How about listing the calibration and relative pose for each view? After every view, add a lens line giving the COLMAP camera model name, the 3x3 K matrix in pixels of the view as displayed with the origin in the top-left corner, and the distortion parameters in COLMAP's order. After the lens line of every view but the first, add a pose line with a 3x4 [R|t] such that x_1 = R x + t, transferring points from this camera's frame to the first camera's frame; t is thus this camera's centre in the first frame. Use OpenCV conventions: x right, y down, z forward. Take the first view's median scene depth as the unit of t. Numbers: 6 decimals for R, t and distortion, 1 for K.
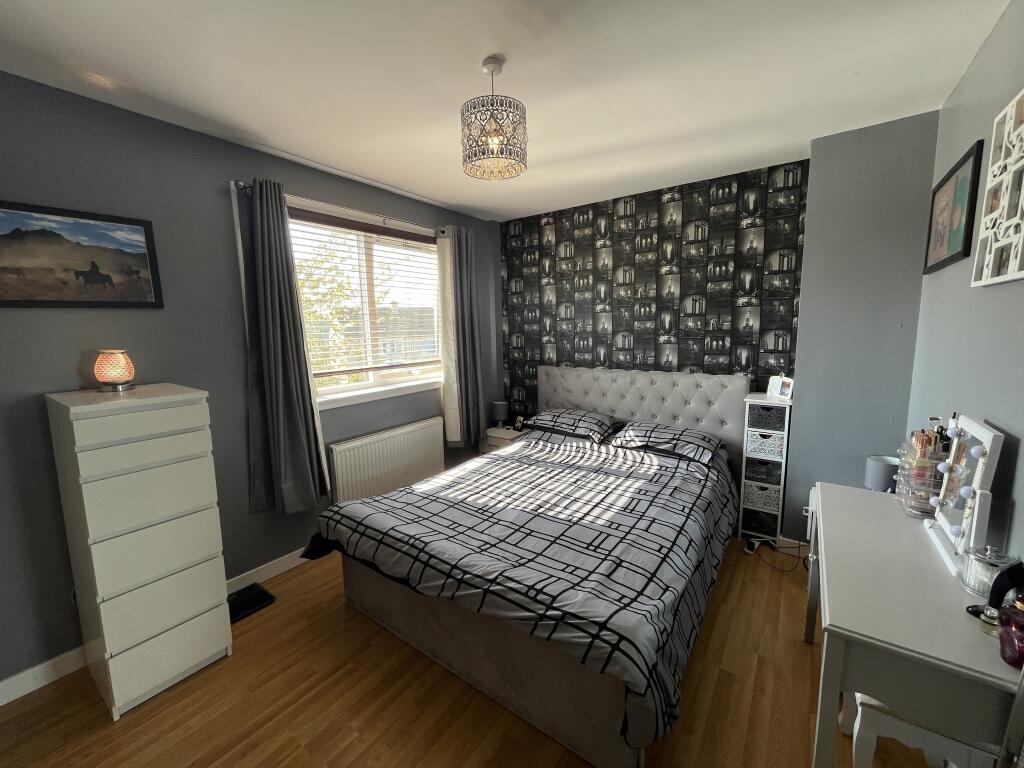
lens RADIAL K [[414.6, 0, 510.8], [0, 414.6, 382.0], [0, 0, 1]] dist [-0.001298, -0.000257]
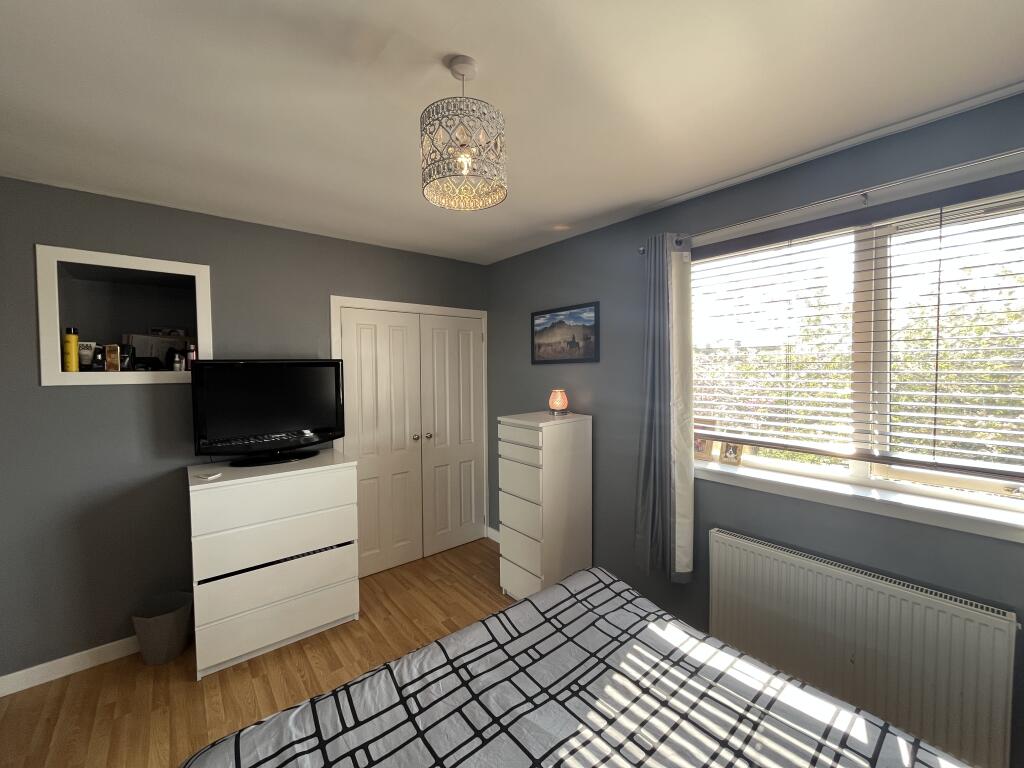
lens RADIAL K [[414.6, 0, 510.8], [0, 414.6, 382.0], [0, 0, 1]] dist [-0.001298, -0.000257]
pose [[-0.262585, 0.056439, -0.963257, 0.555538], [-0.119368, 0.988720, 0.090470, -0.198194], [0.957497, 0.138739, -0.252886, 1.054850]]
